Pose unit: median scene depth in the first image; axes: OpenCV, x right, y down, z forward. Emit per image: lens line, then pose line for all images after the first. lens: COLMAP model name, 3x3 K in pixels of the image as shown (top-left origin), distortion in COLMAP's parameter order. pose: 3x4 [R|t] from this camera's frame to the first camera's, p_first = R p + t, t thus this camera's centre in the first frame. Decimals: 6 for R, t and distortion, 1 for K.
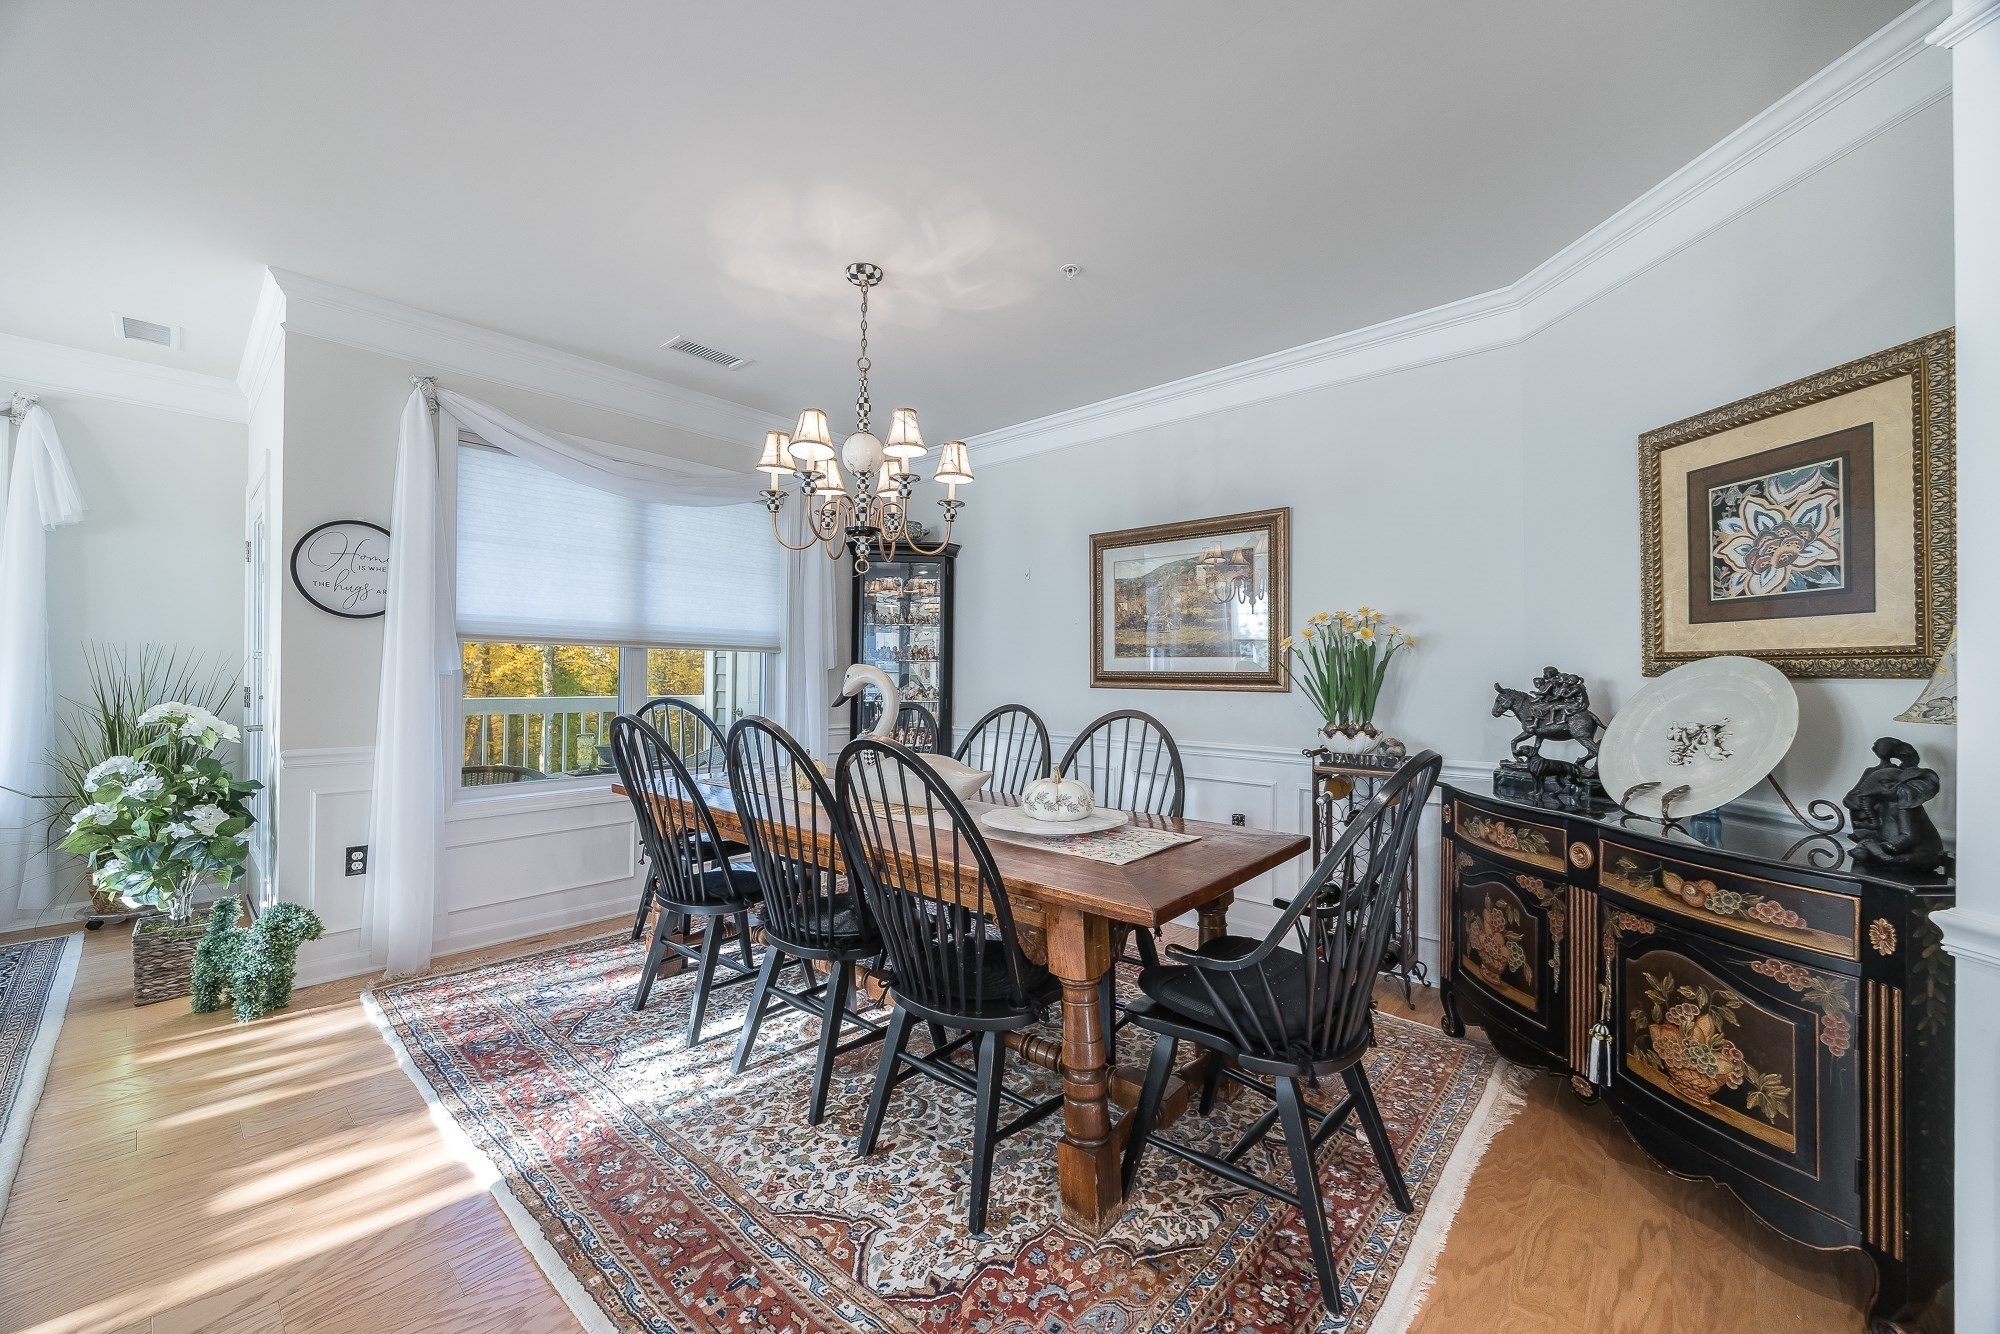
lens RADIAL K [[760.7, 0, 997.8], [0, 760.7, 668.8], [0, 0, 1]] dist [-0.005644, 0.000291]
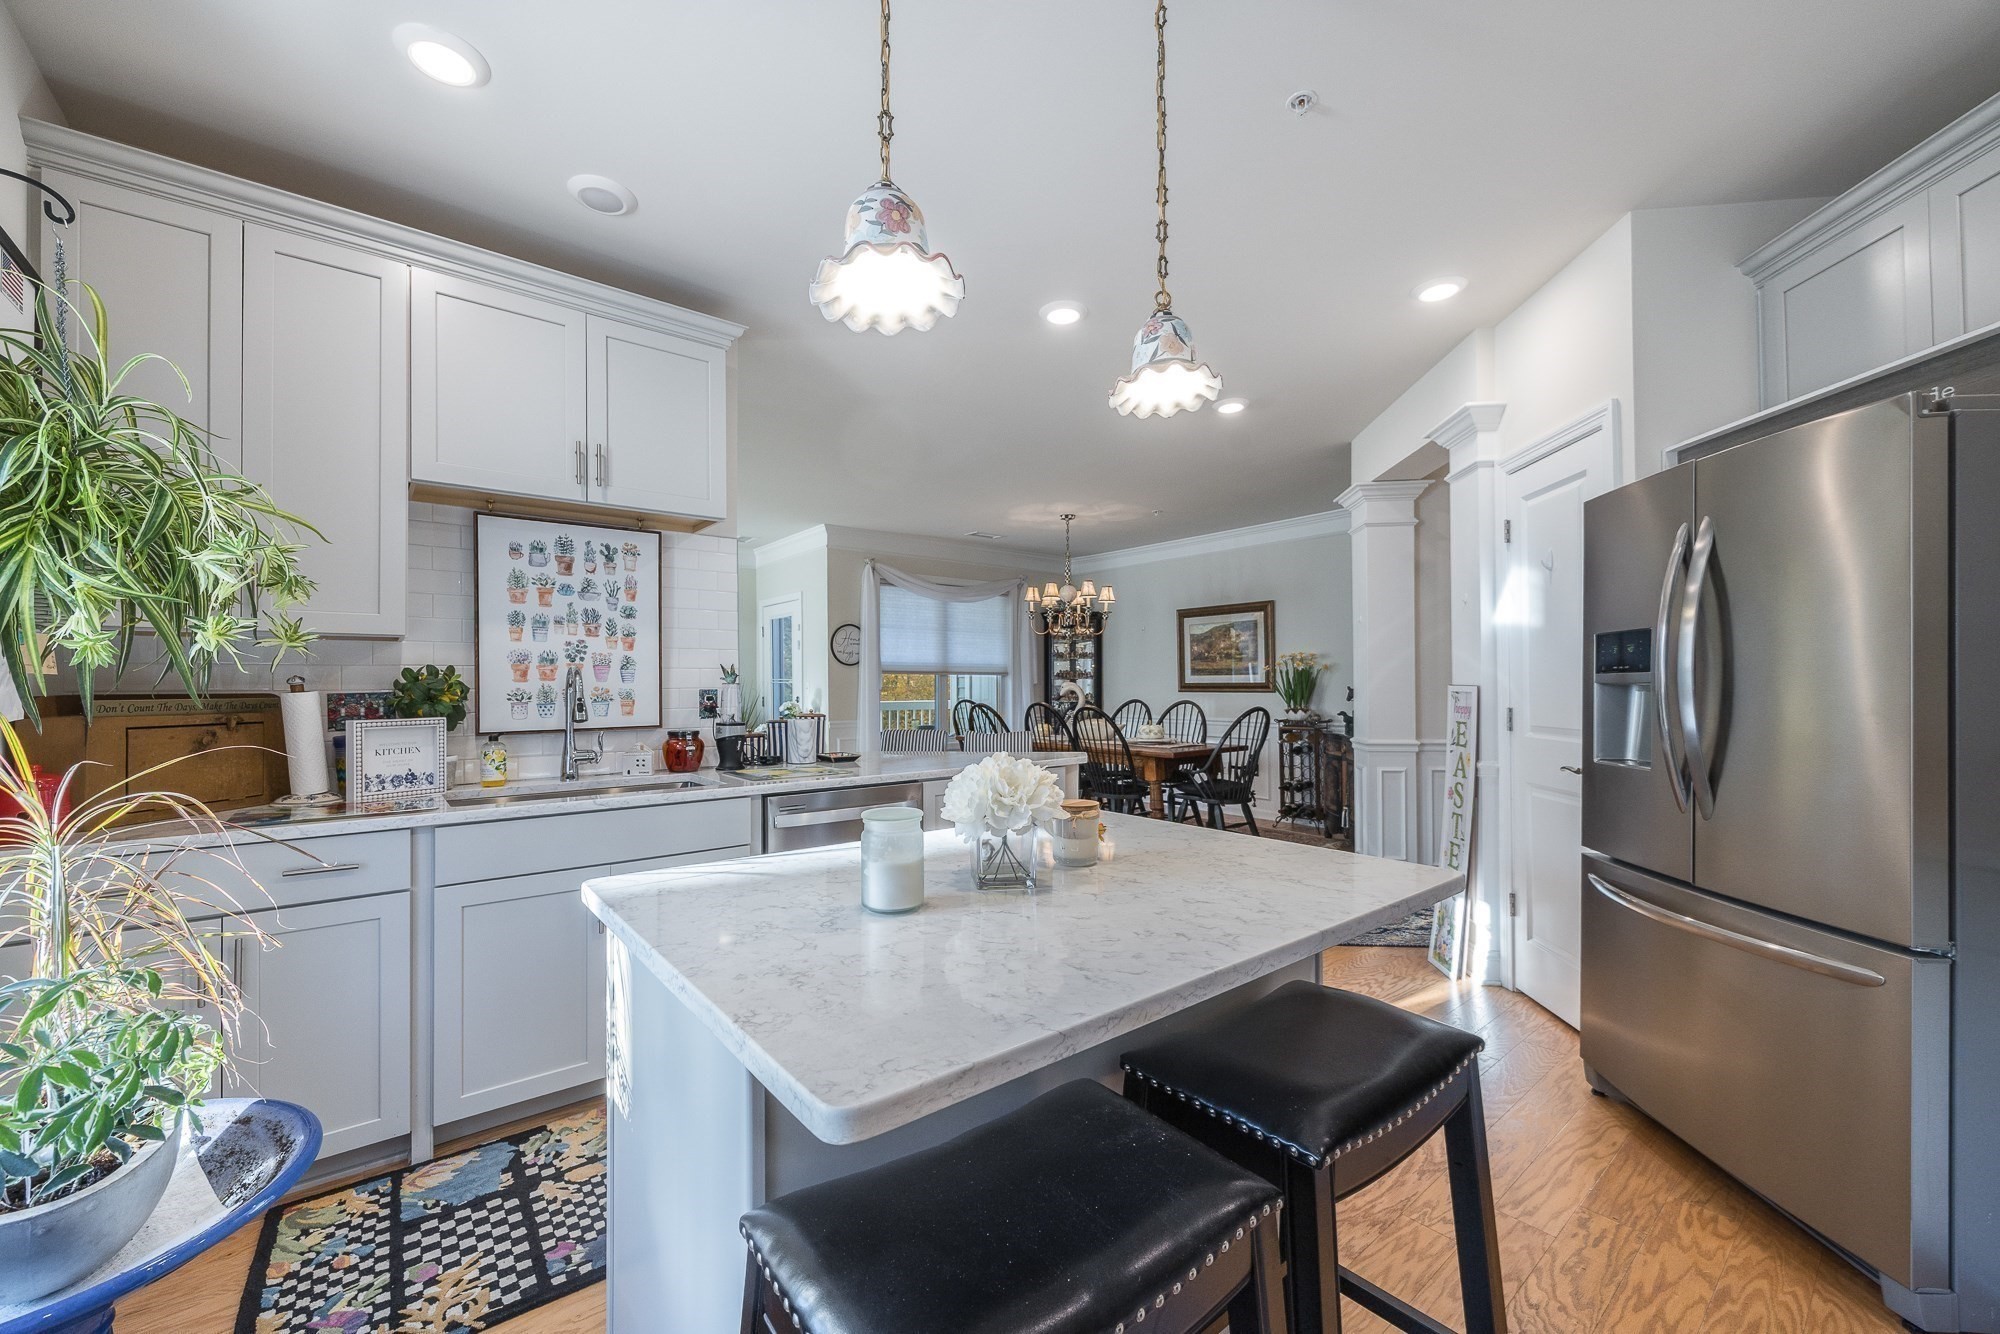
lens RADIAL K [[760.7, 0, 983.8], [0, 760.7, 683.7], [0, 0, 1]] dist [-0.005644, 0.000291]
pose [[0.982556, -0.014236, -0.185423, -0.000777], [0.014764, 0.999890, 0.001470, -0.007305], [0.185381, -0.004182, 0.982658, -1.240137]]
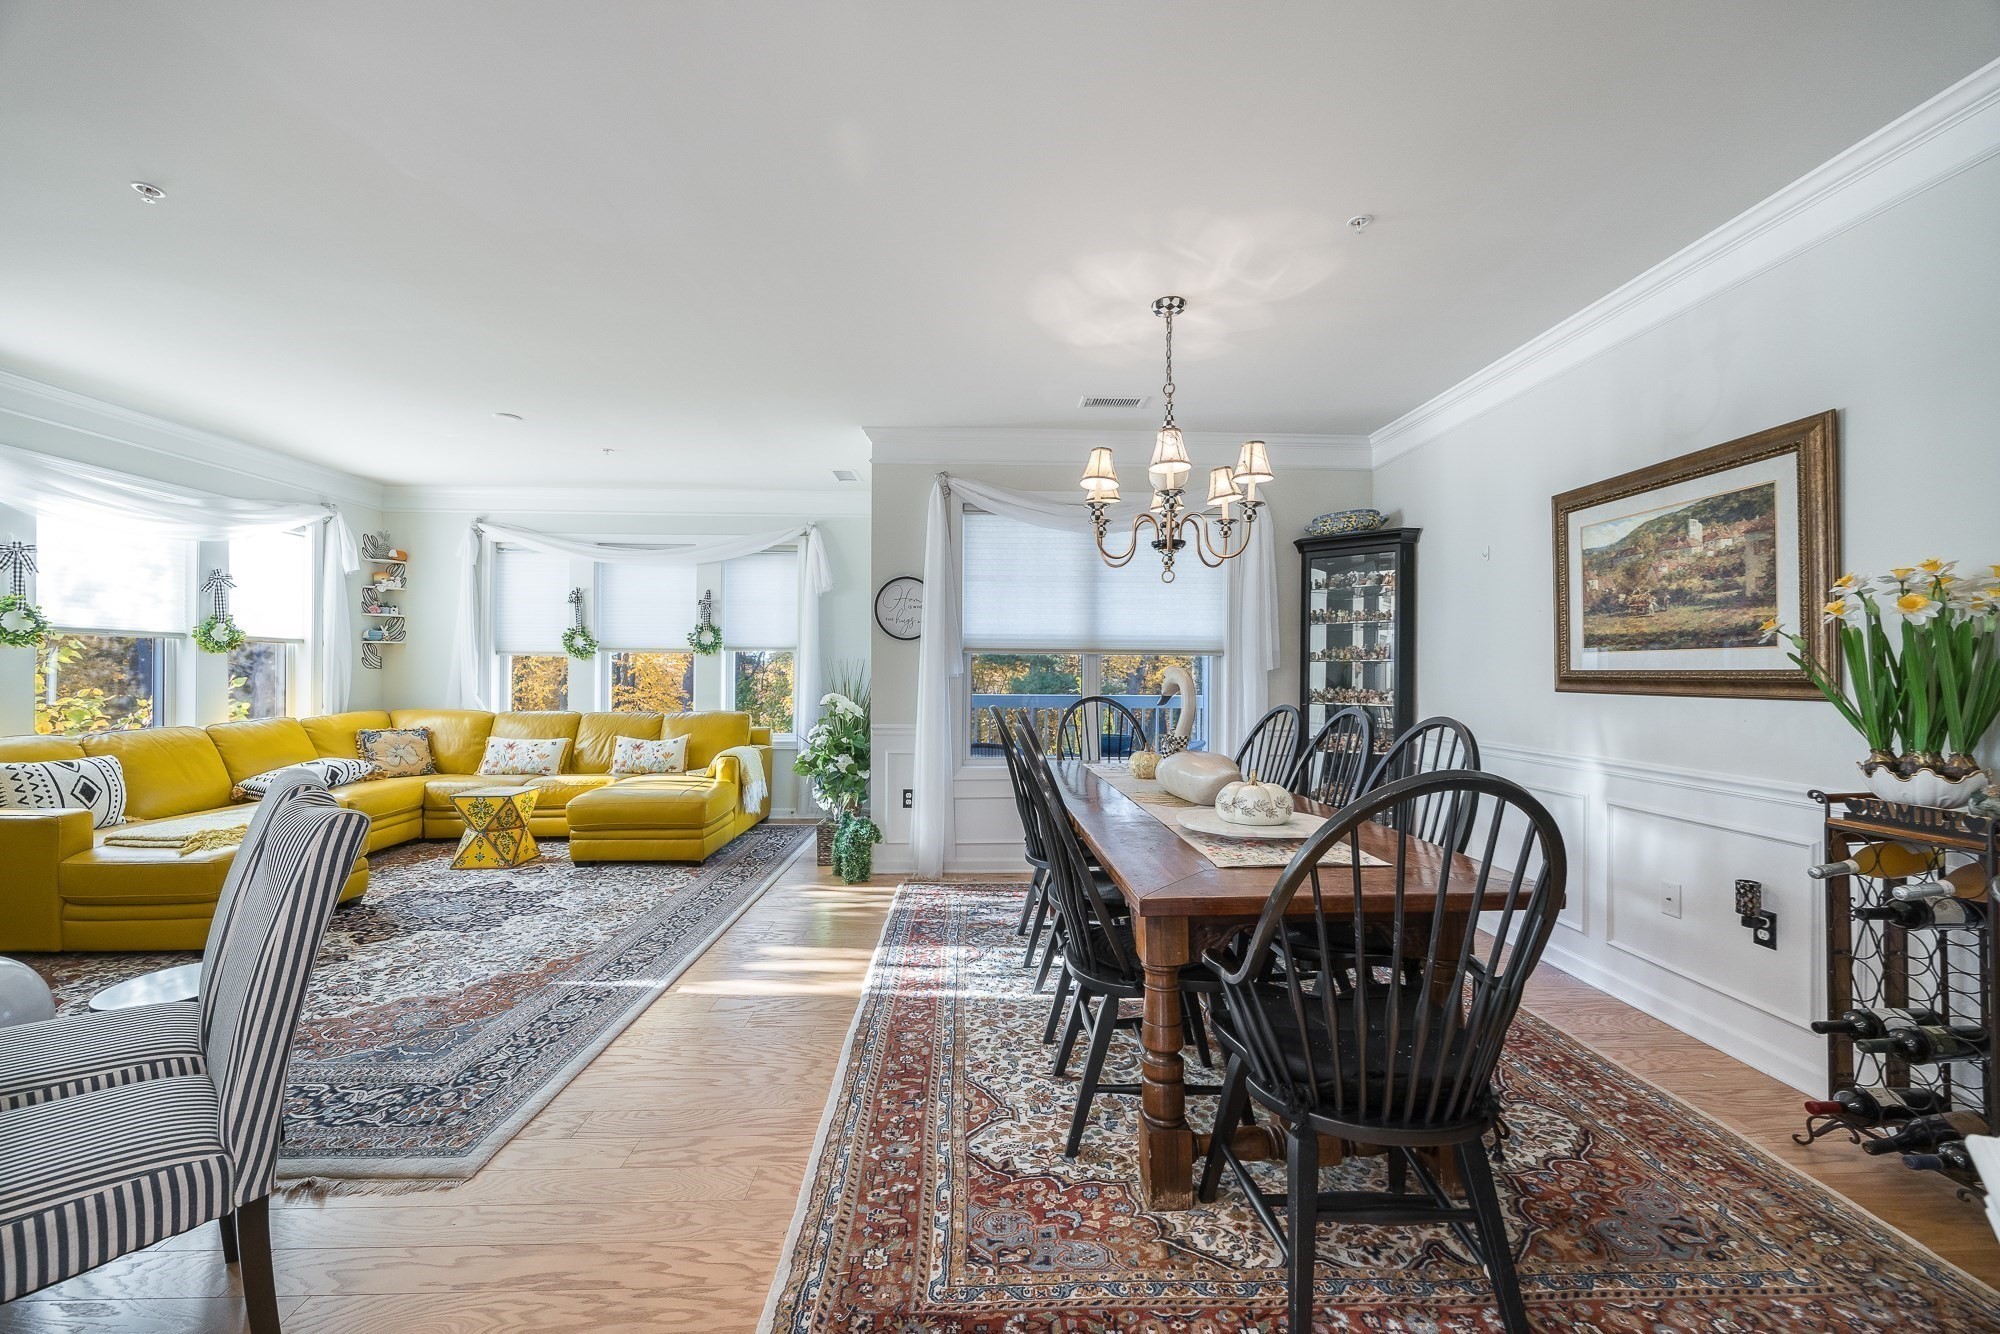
lens RADIAL K [[760.7, 0, 992.3], [0, 760.7, 672.6], [0, 0, 1]] dist [-0.005644, 0.000291]
pose [[0.692397, -0.006552, -0.721487, 0.386441], [0.007850, 0.999968, -0.001548, 0.002418], [0.721474, -0.004592, 0.692427, 0.060003]]
